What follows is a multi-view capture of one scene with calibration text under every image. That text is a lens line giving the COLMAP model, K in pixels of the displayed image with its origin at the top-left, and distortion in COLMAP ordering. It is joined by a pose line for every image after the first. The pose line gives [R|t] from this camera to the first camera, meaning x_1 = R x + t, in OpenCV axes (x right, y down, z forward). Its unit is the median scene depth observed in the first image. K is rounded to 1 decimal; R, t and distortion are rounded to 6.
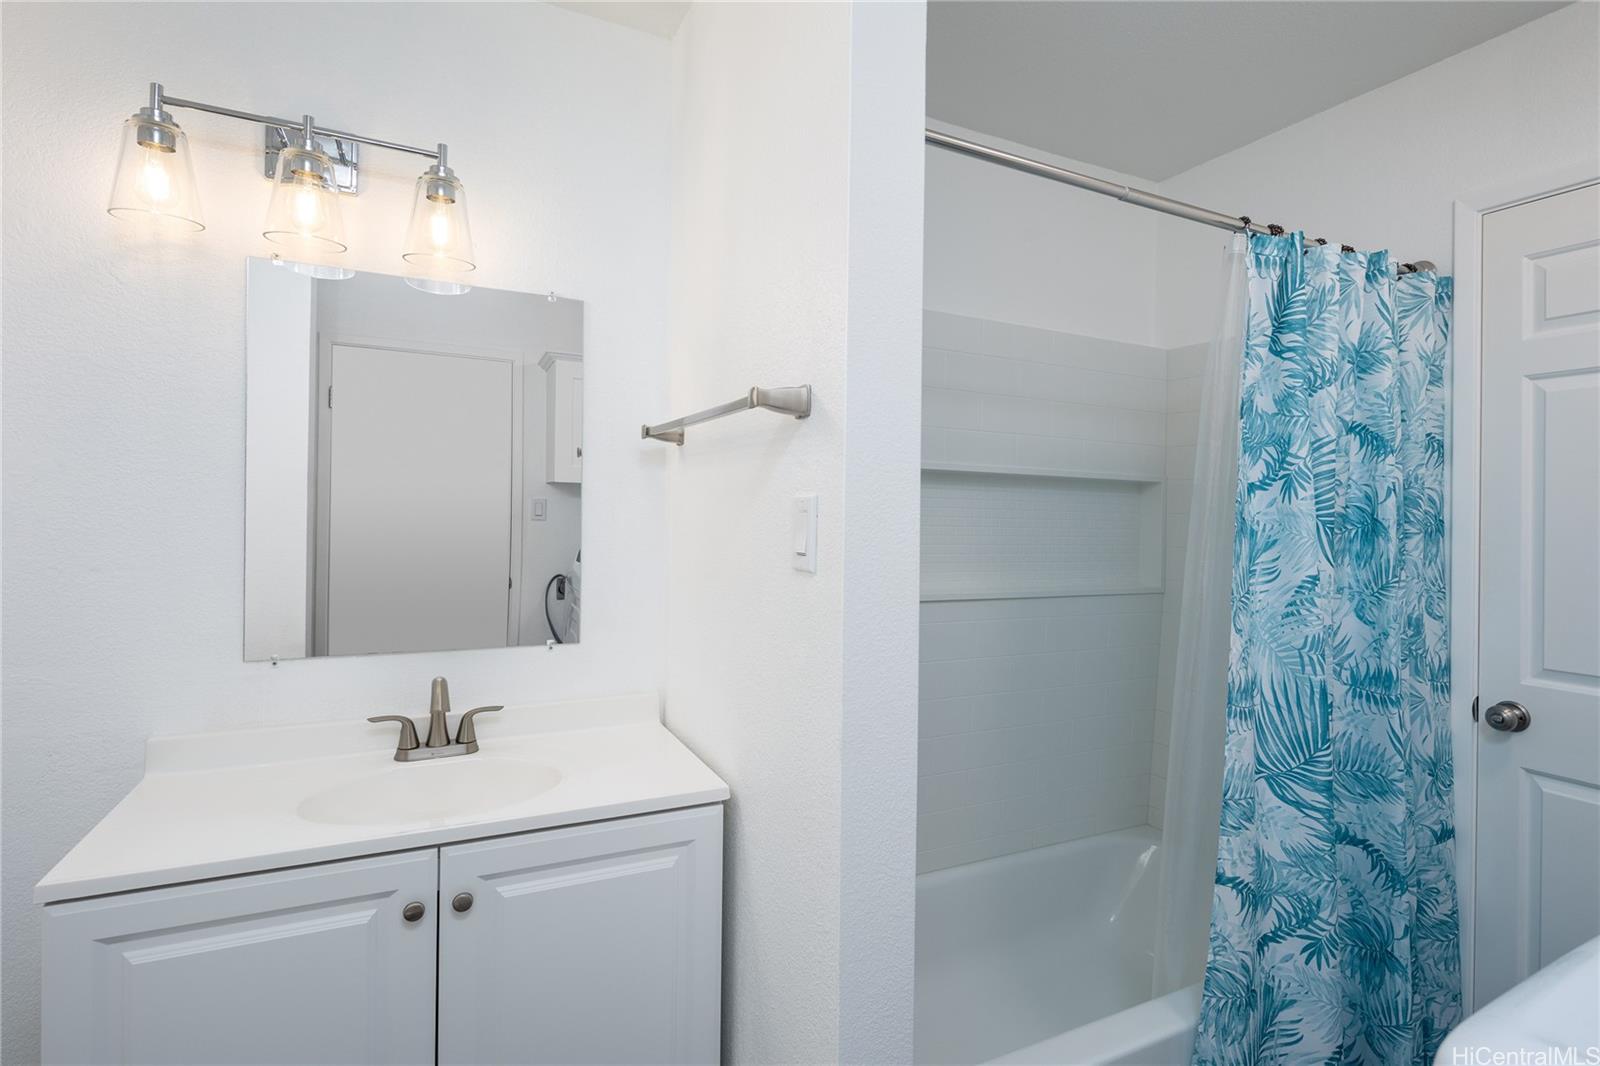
lens RADIAL K [[781.0, 0, 802.7], [0, 781.0, 522.0], [0, 0, 1]] dist [-0.006014, -0.002841]
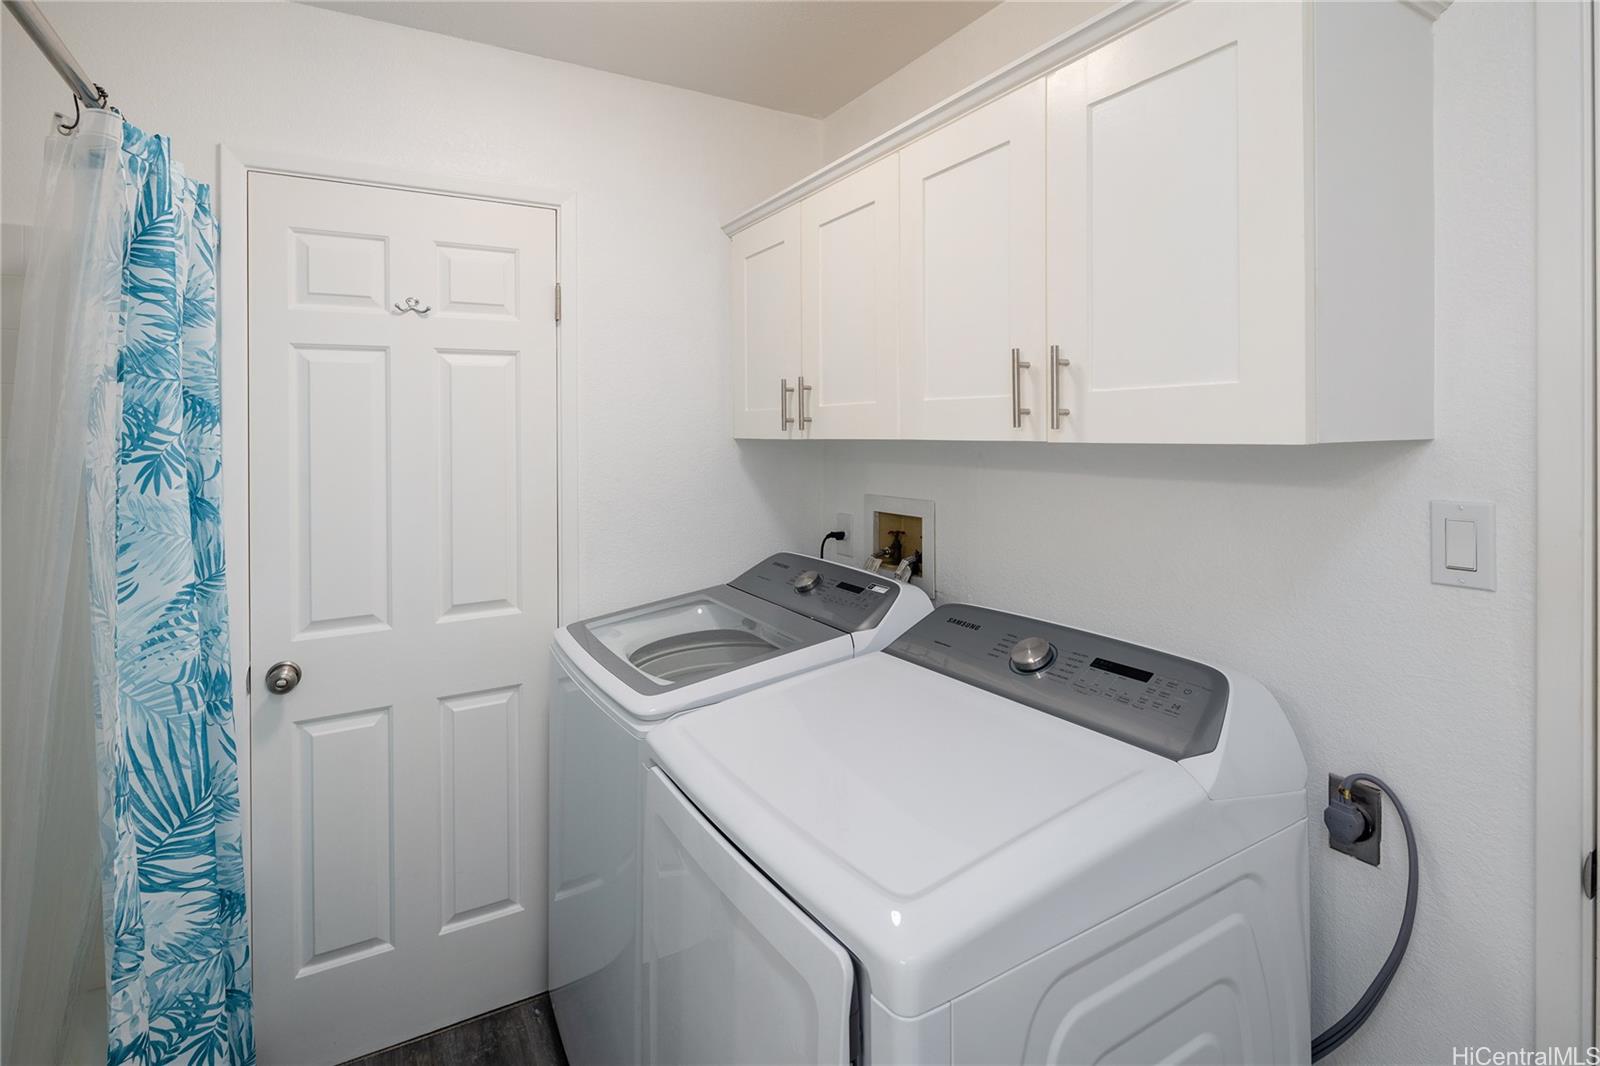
lens RADIAL K [[781.0, 0, 806.2], [0, 781.0, 423.8], [0, 0, 1]] dist [-0.006014, -0.002841]
pose [[-0.076574, -0.011511, 0.996997, -0.167744], [0.019663, 0.999721, 0.013053, -0.088786], [-0.996870, 0.020604, -0.076326, 0.430819]]
